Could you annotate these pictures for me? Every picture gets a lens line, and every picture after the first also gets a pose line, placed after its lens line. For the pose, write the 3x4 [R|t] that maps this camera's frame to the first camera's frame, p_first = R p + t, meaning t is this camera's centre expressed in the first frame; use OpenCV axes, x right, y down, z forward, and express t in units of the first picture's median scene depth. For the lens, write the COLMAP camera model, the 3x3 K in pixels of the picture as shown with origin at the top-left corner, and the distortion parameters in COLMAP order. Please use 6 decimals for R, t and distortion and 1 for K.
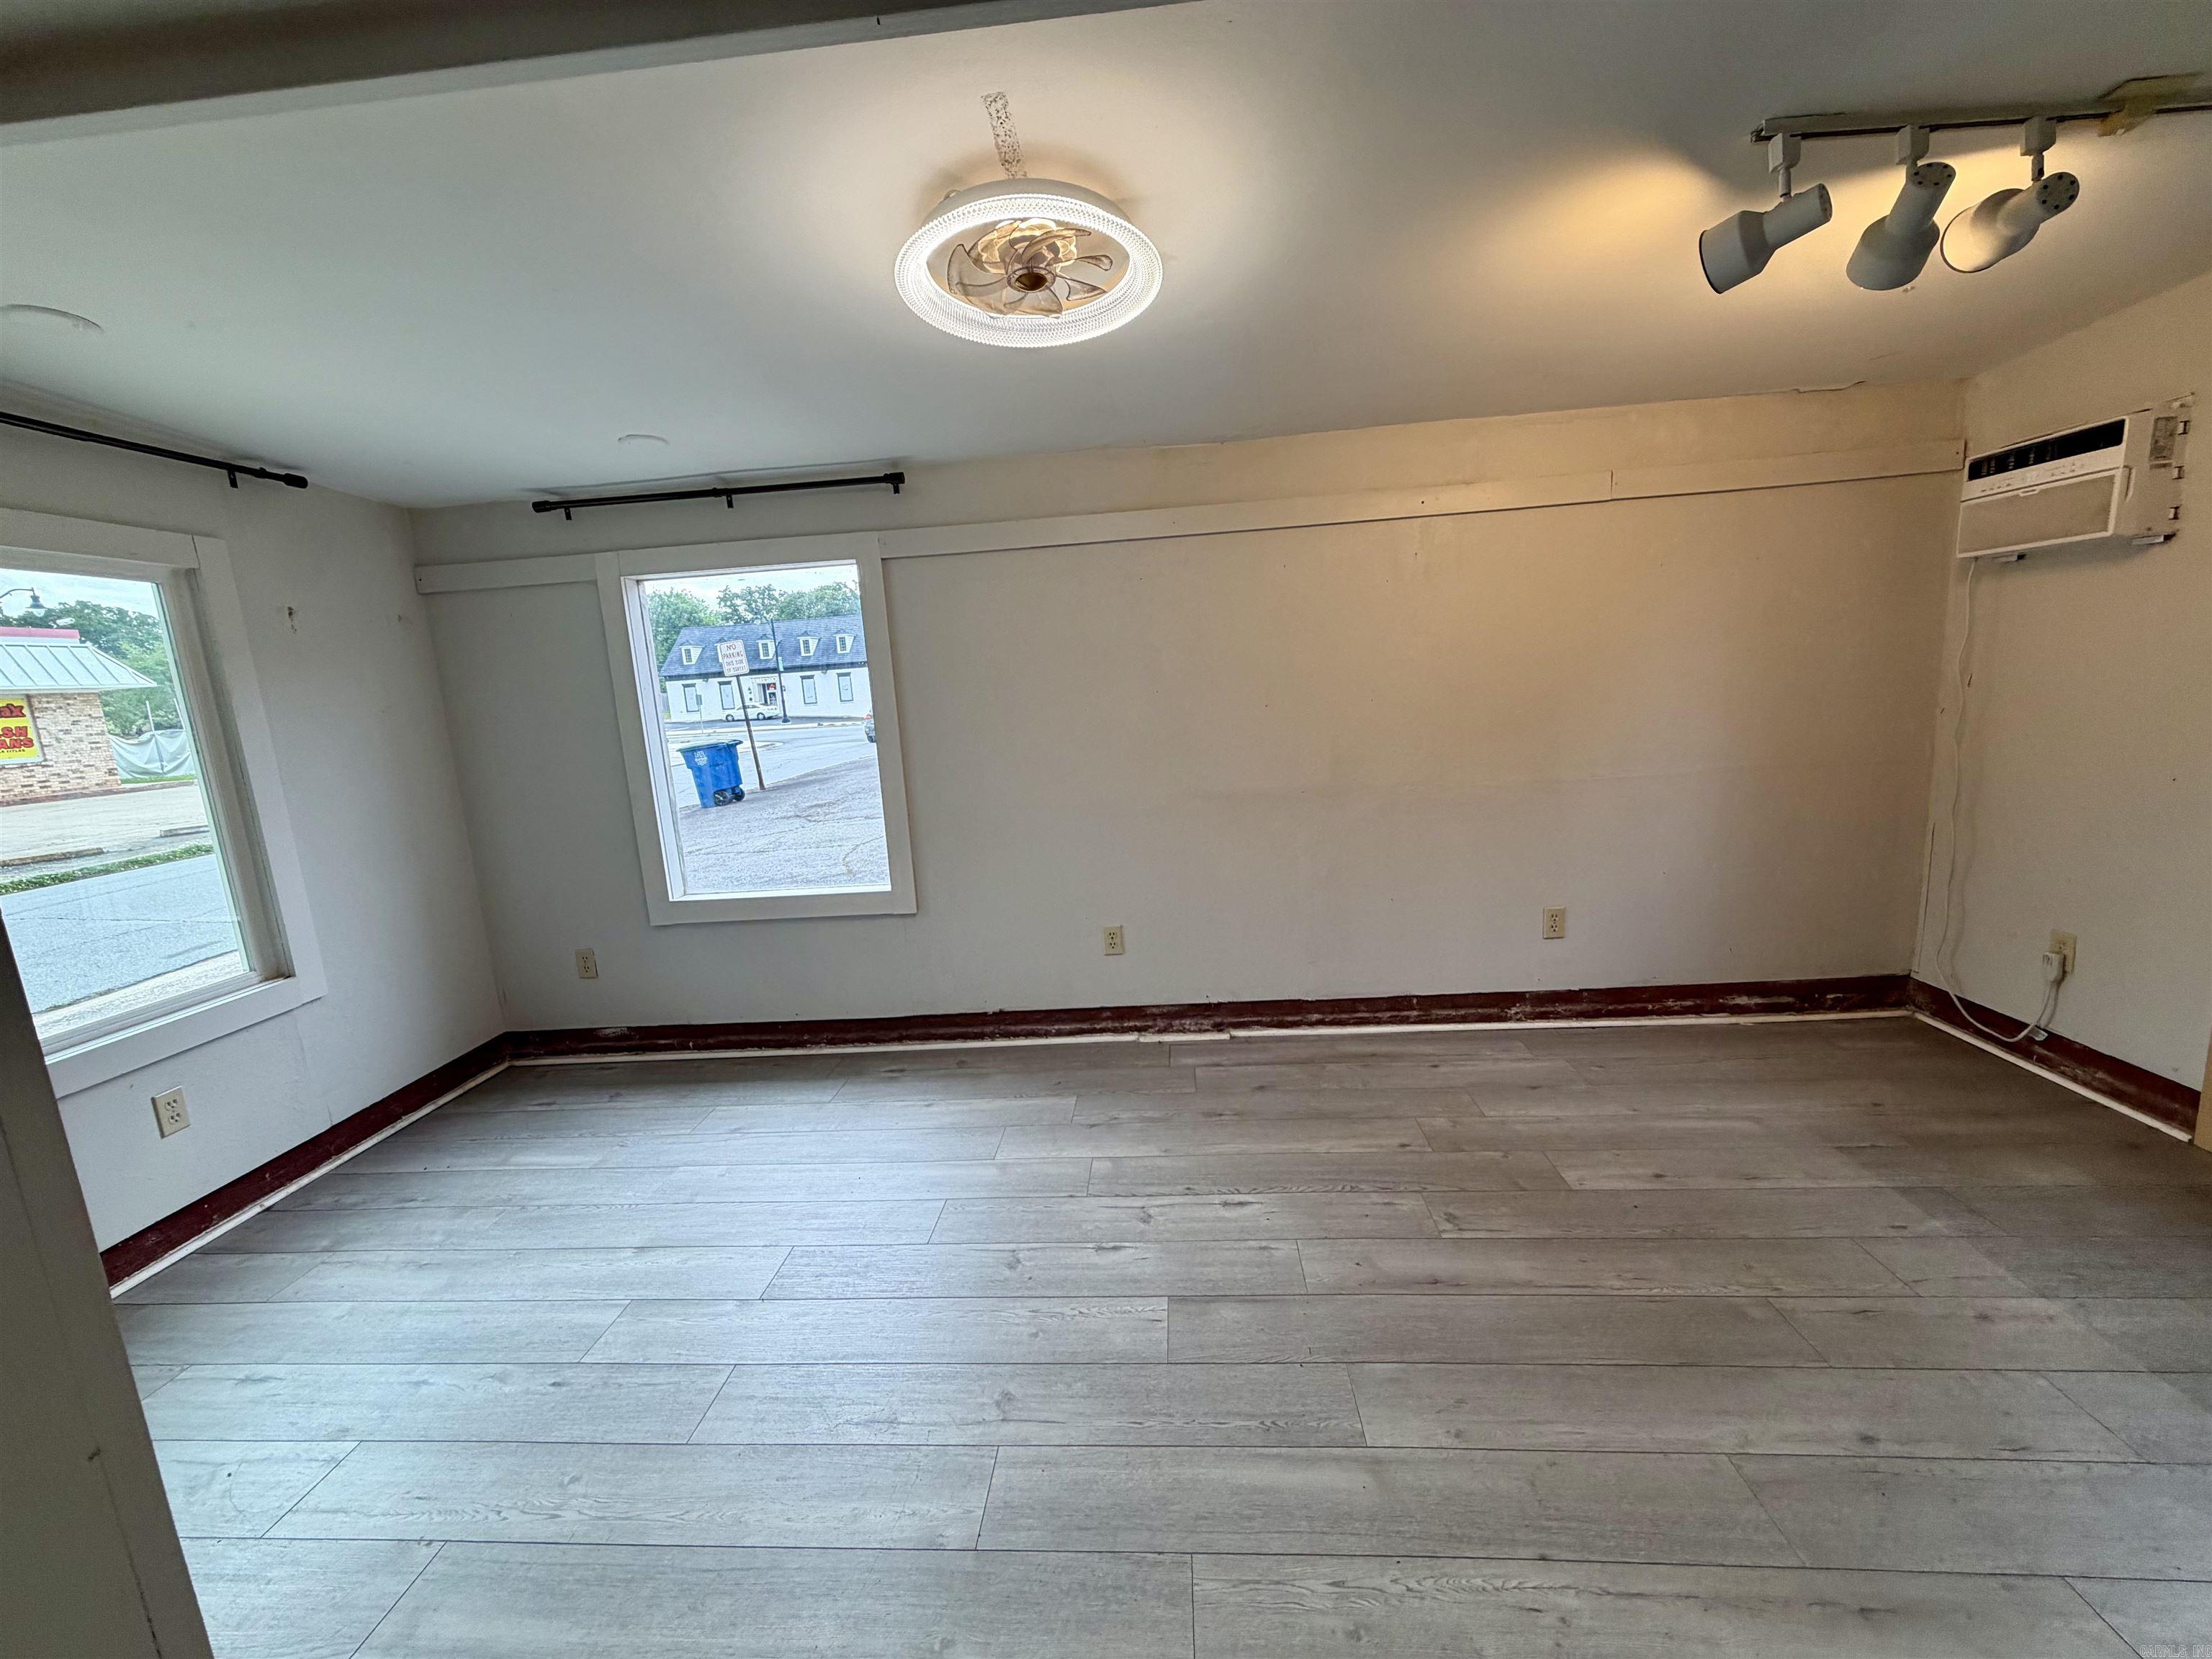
lens RADIAL K [[880.8, 0, 1106.0], [0, 880.8, 829.5], [0, 0, 1]] dist [0.000183, -0.000145]
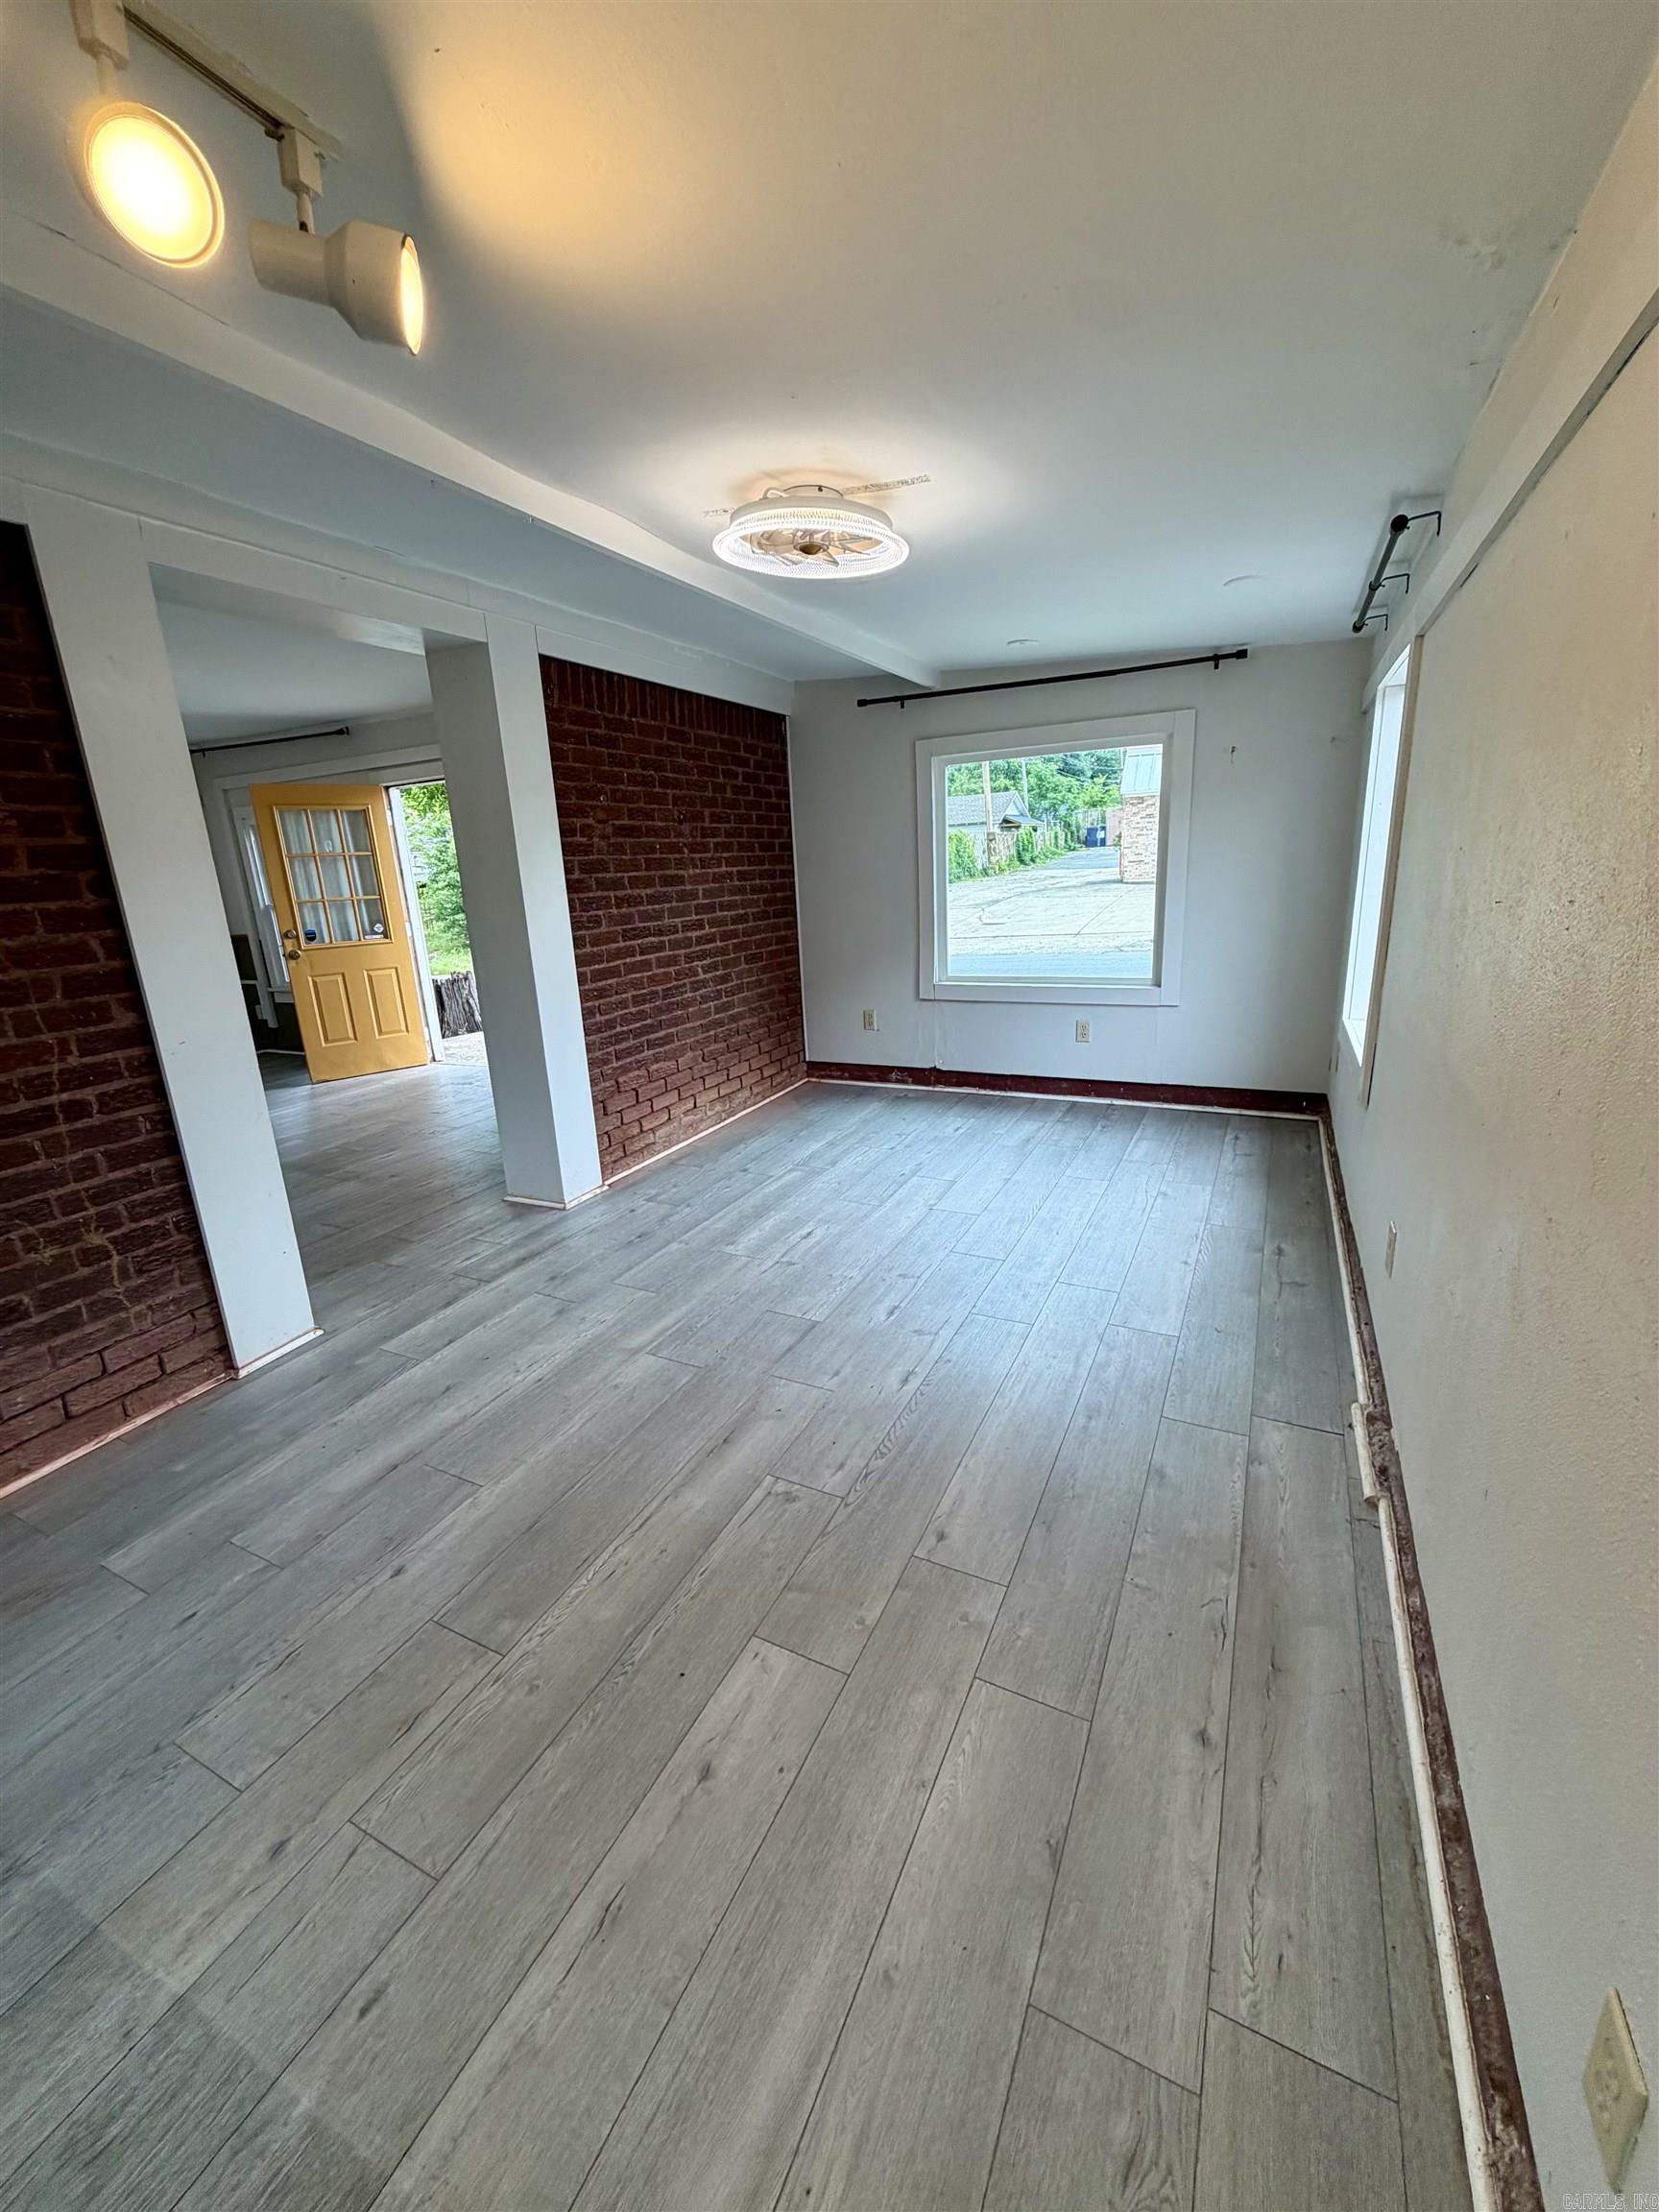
lens RADIAL K [[880.8, 0, 828.3], [0, 880.8, 1100.6], [0, 0, 1]] dist [0.000183, -0.000145]
pose [[-0.379243, 0.327846, -0.865270, 0.735807], [-0.082394, 0.919446, 0.384486, -0.199665], [0.921621, 0.217106, -0.321681, 0.893507]]
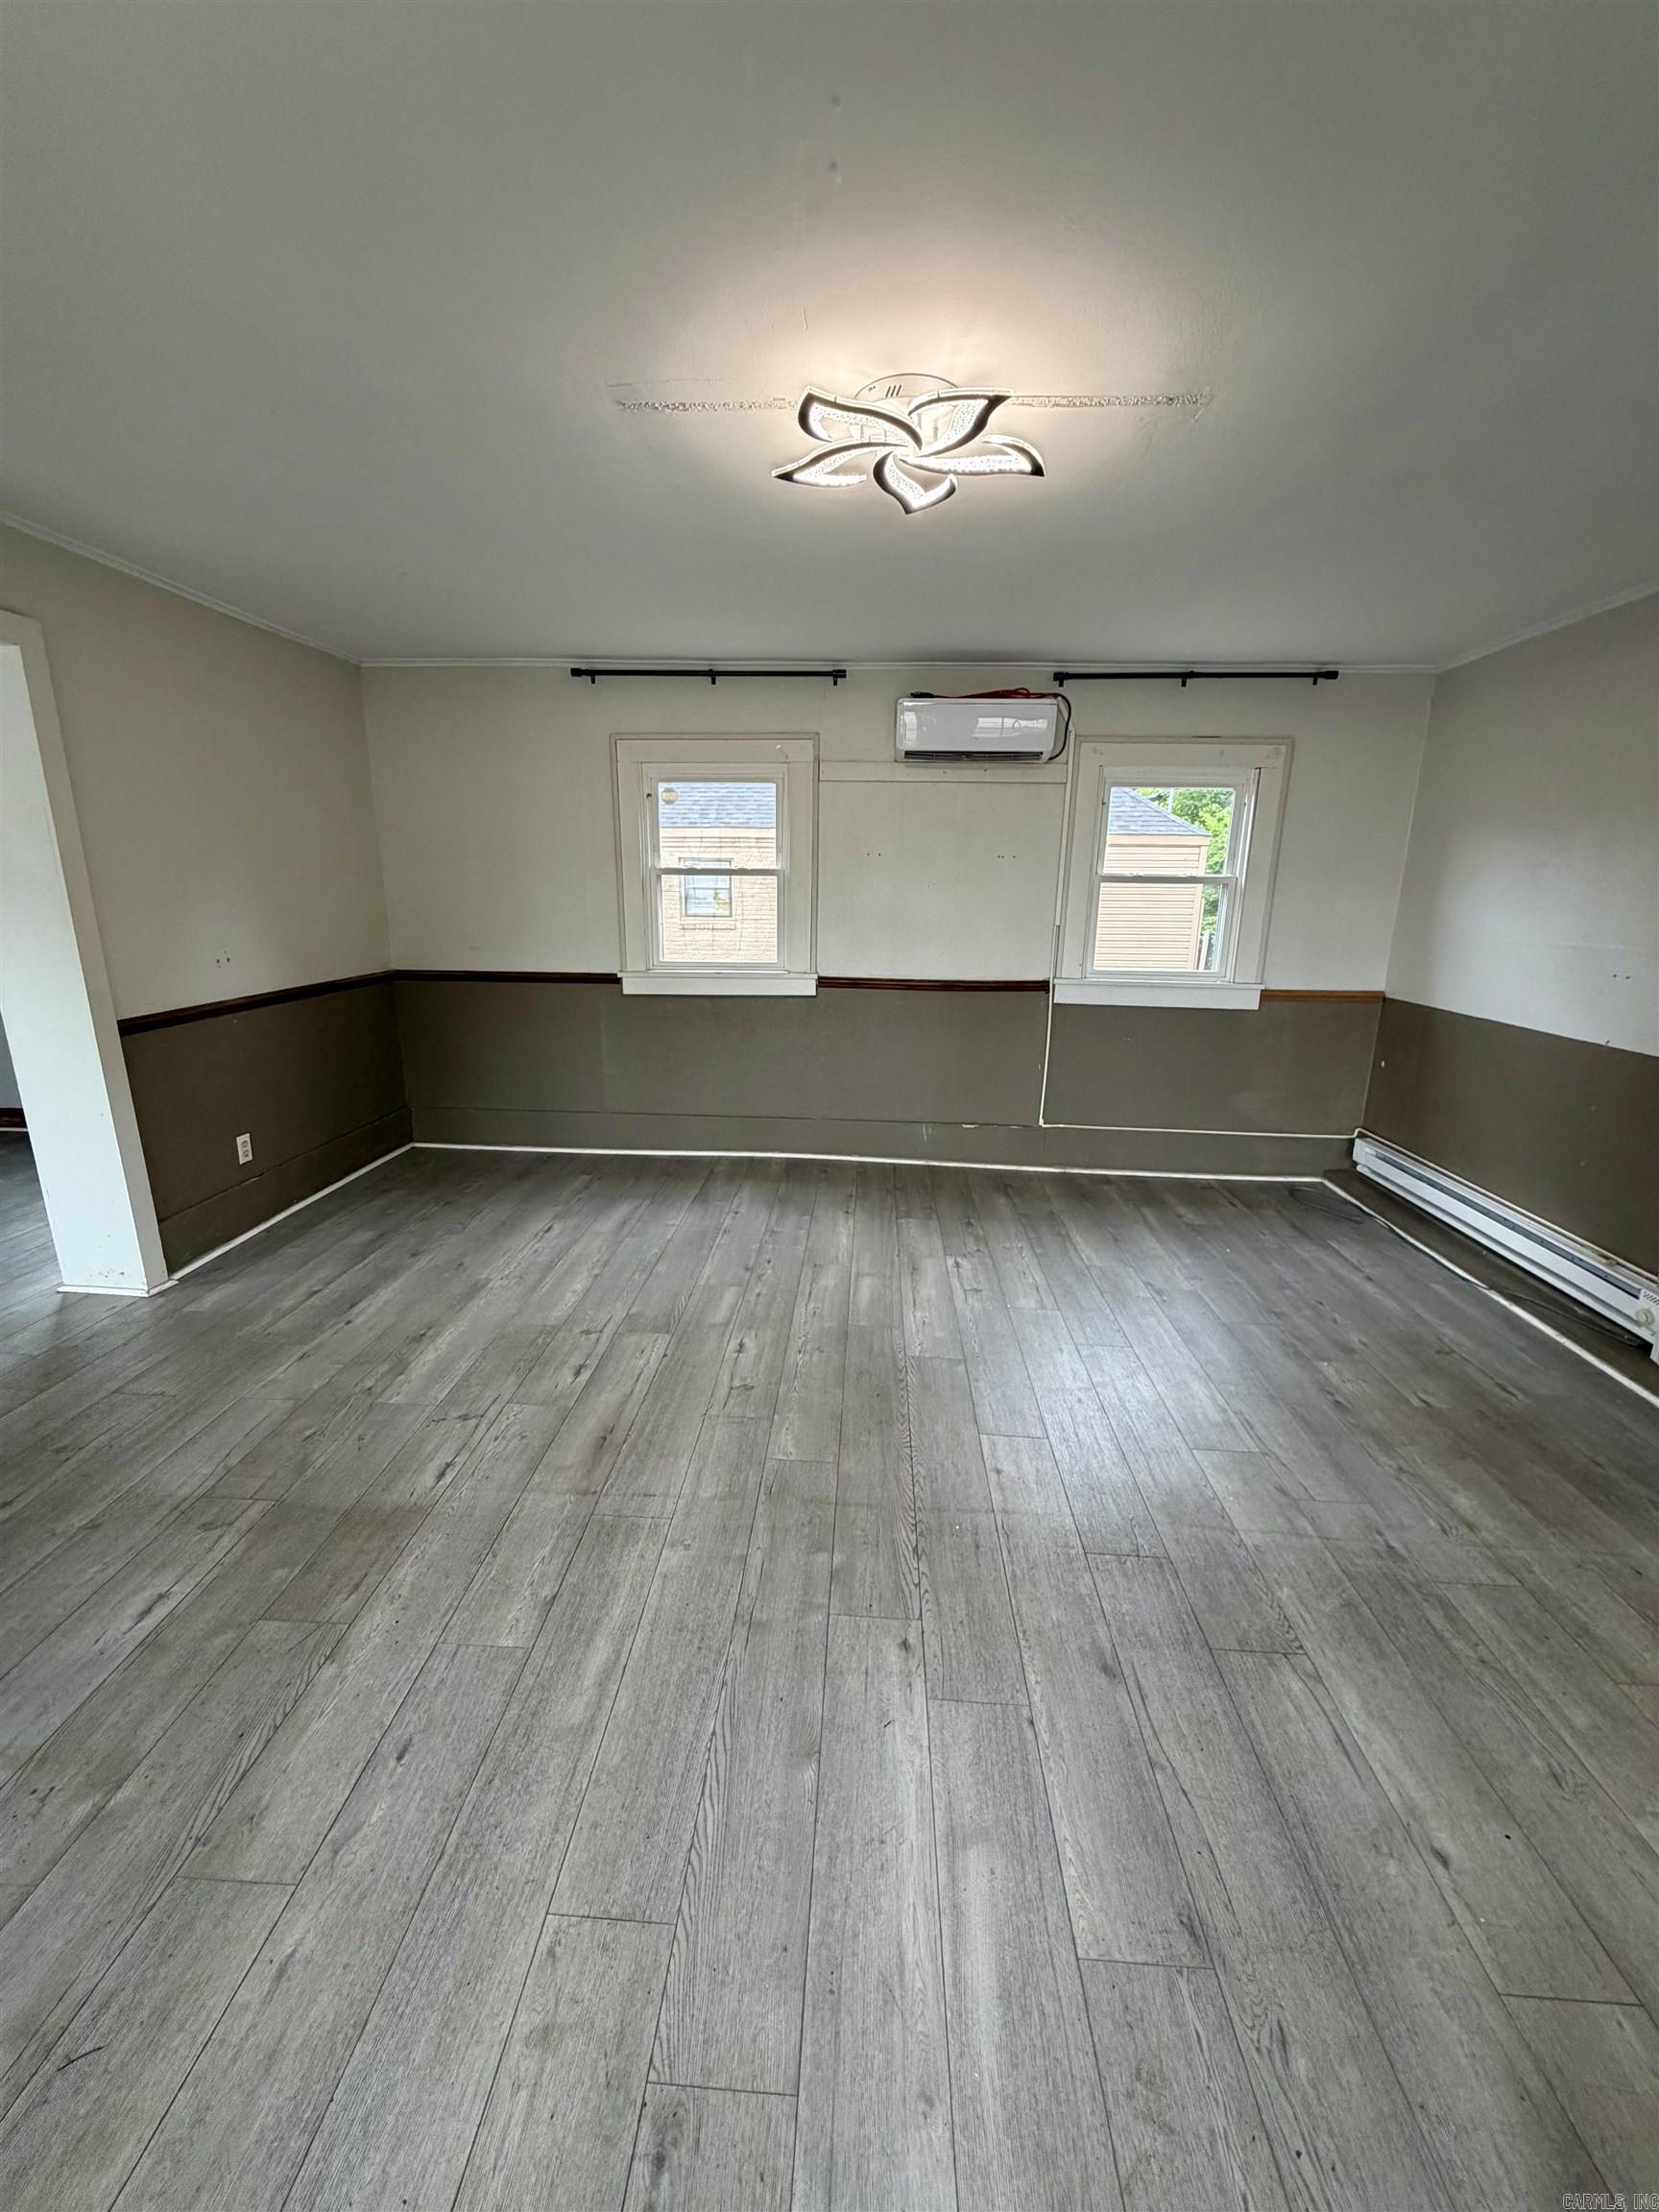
lens RADIAL K [[880.8, 0, 828.3], [0, 880.8, 1100.6], [0, 0, 1]] dist [0.000183, -0.000145]
pose [[-0.019608, -0.174549, 0.984453, -0.800154], [0.159582, 0.971473, 0.175426, 0.154204], [-0.986990, 0.160541, 0.008806, -0.792844]]
